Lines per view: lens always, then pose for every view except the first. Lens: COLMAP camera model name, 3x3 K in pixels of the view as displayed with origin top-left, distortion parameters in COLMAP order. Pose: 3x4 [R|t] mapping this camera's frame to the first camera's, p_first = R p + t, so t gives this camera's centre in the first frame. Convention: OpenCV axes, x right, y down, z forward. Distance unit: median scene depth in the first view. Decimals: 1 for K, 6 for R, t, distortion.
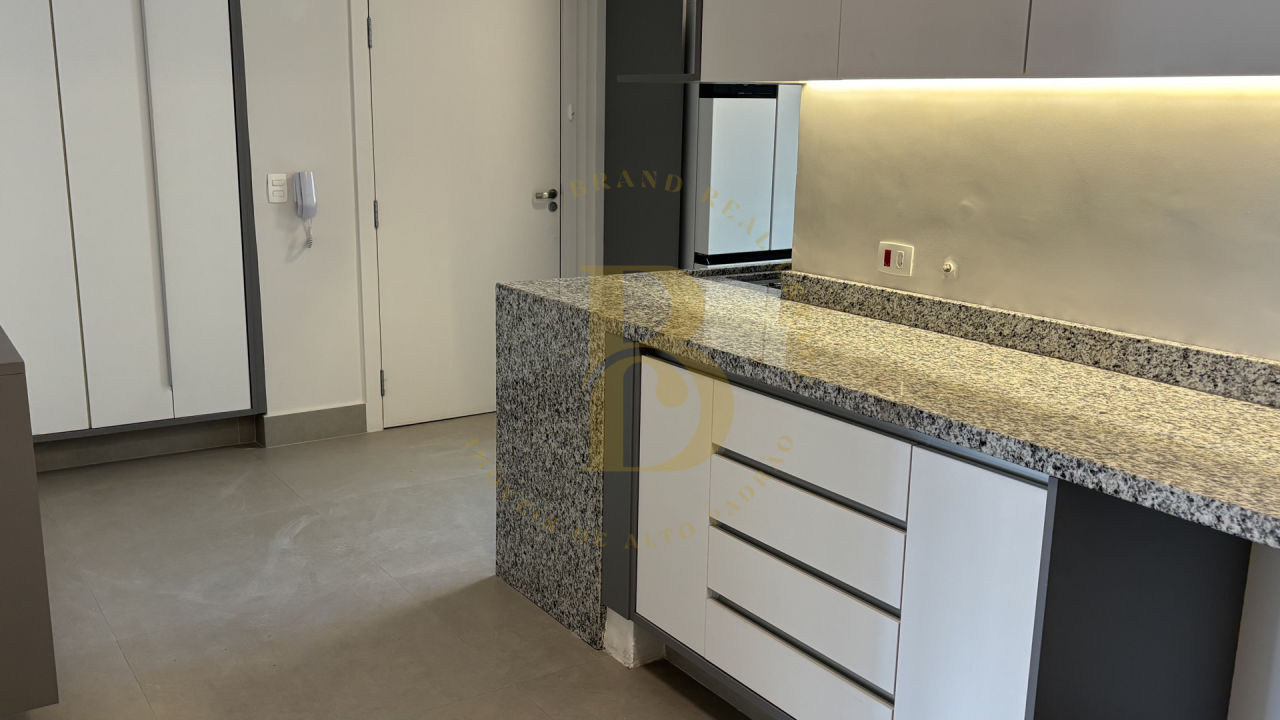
lens RADIAL K [[1171.6, 0, 638.3], [0, 1171.6, 362.4], [0, 0, 1]] dist [0.081116, -0.125055]
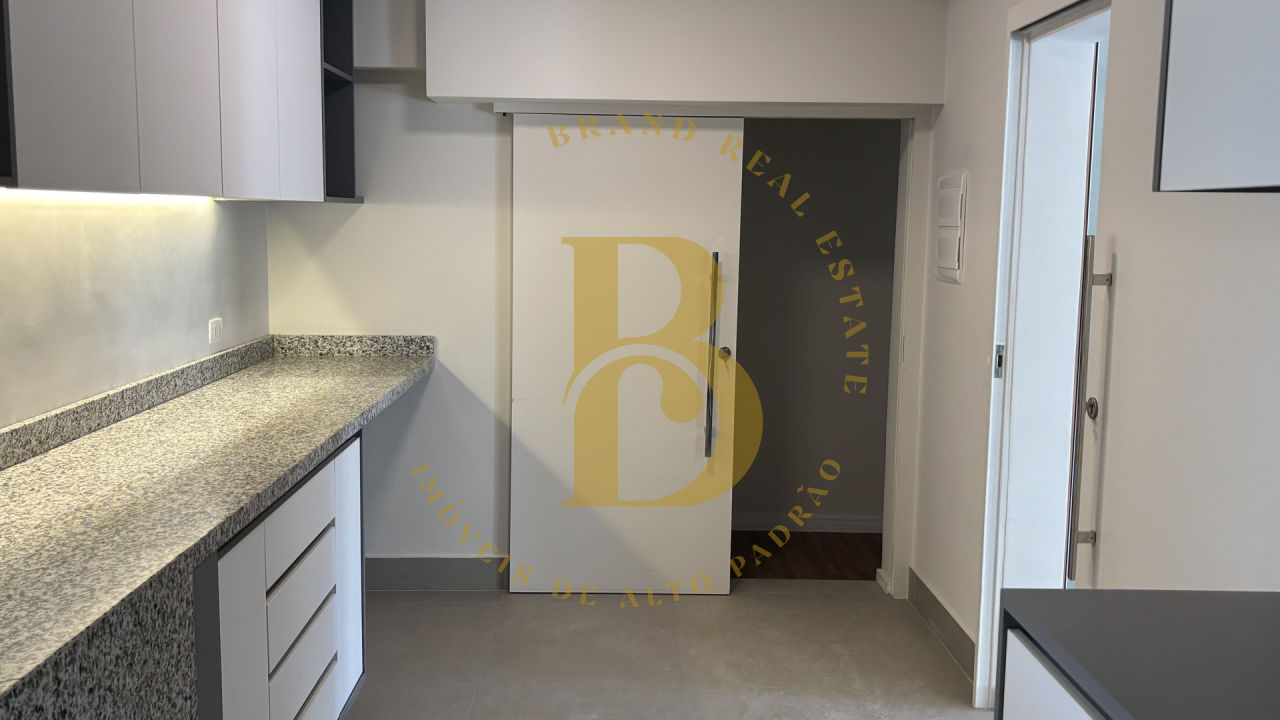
lens RADIAL K [[1171.6, 0, 639.0], [0, 1171.6, 358.3], [0, 0, 1]] dist [0.081116, -0.125055]
pose [[-0.847625, -0.088155, 0.523222, -0.726760], [0.094771, 0.945092, 0.312762, -0.403933], [-0.522064, 0.314691, -0.792729, 1.706961]]
